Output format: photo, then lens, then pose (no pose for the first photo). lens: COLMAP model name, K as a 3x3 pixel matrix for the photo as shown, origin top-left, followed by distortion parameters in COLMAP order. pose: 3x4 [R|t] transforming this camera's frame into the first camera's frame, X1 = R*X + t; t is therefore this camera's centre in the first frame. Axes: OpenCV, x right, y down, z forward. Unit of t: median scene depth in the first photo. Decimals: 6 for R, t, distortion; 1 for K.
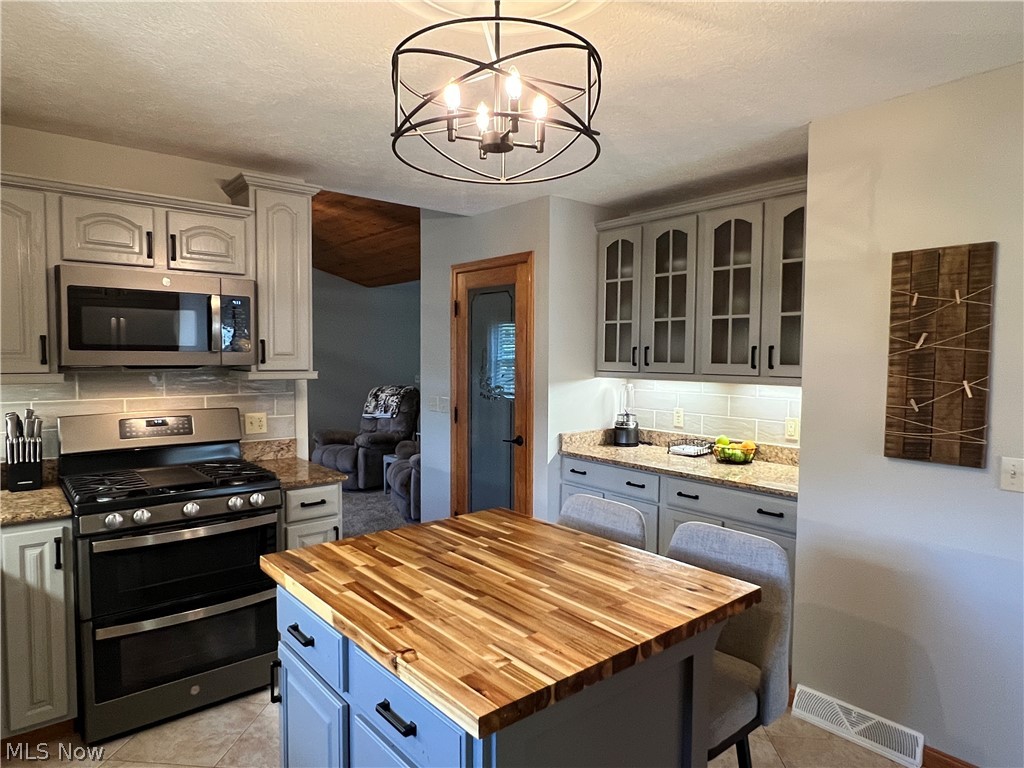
lens RADIAL K [[626.5, 0, 505.2], [0, 626.5, 383.5], [0, 0, 1]] dist [-0.001977, 0.004173]
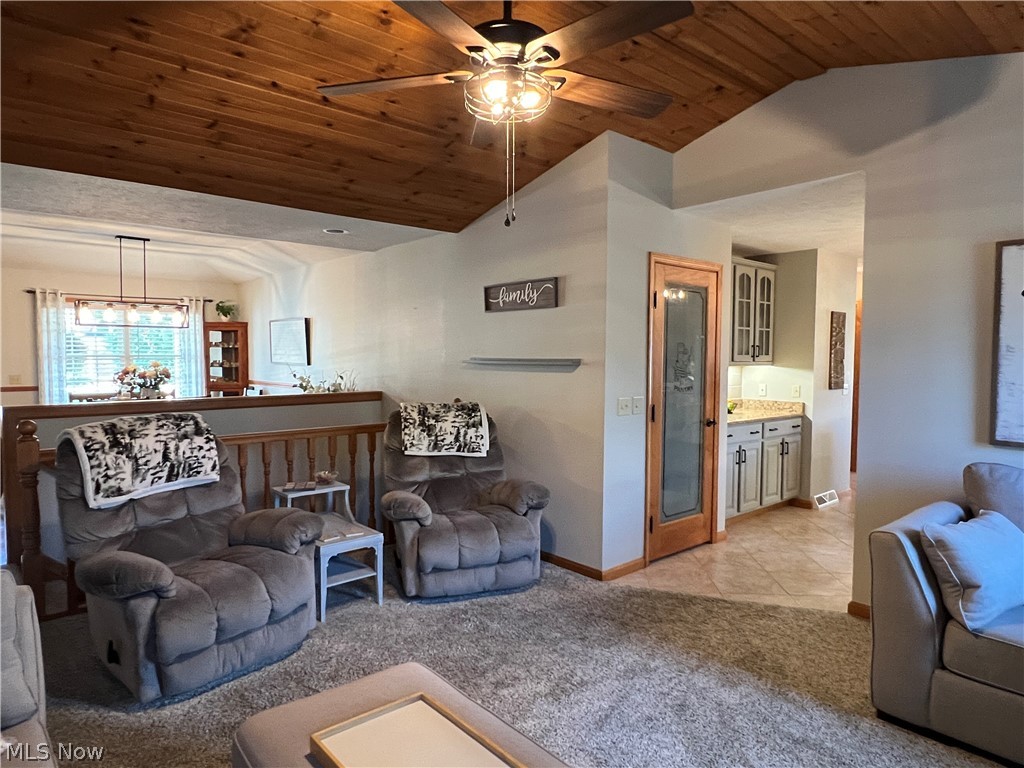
lens RADIAL K [[626.5, 0, 514.3], [0, 626.5, 383.5], [0, 0, 1]] dist [-0.001977, 0.004173]
pose [[-0.032827, -0.054660, 0.997965, -2.052994], [0.039522, 0.997651, 0.055942, -0.113102], [-0.998679, 0.041278, -0.030590, 2.529045]]
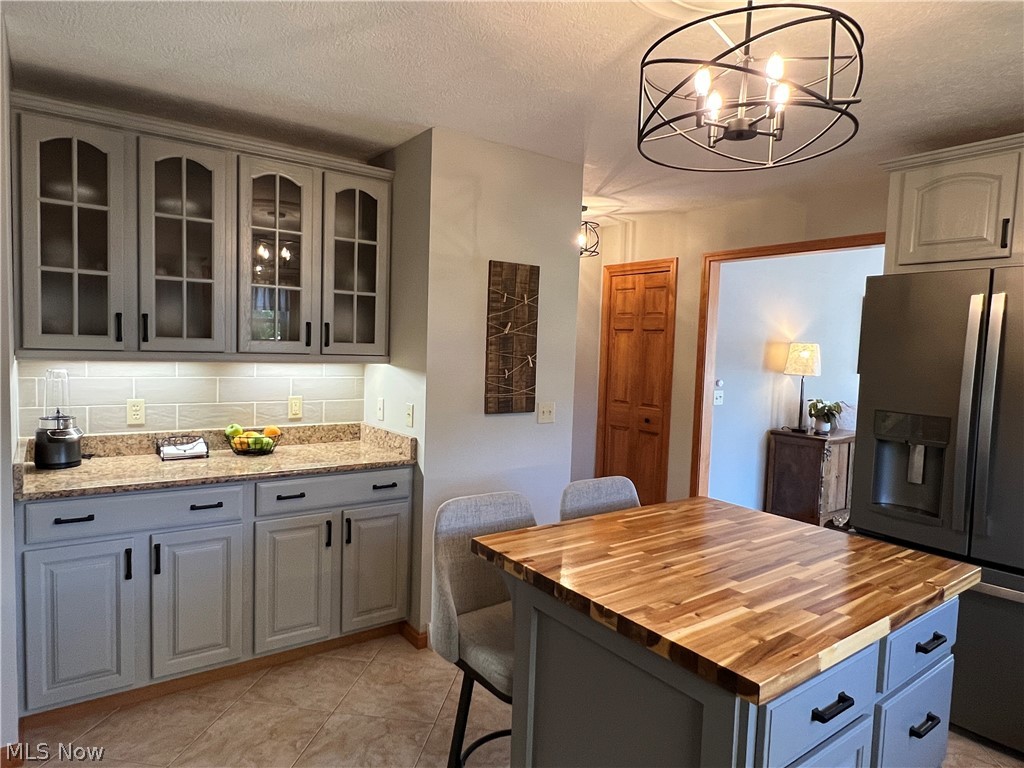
lens RADIAL K [[626.5, 0, 506.8], [0, 626.5, 387.4], [0, 0, 1]] dist [-0.001977, 0.004173]
pose [[0.057213, -0.074267, 0.995596, -0.680440], [0.014348, 0.997188, 0.073561, -0.035207], [-0.998259, 0.010076, 0.058117, 0.841355]]
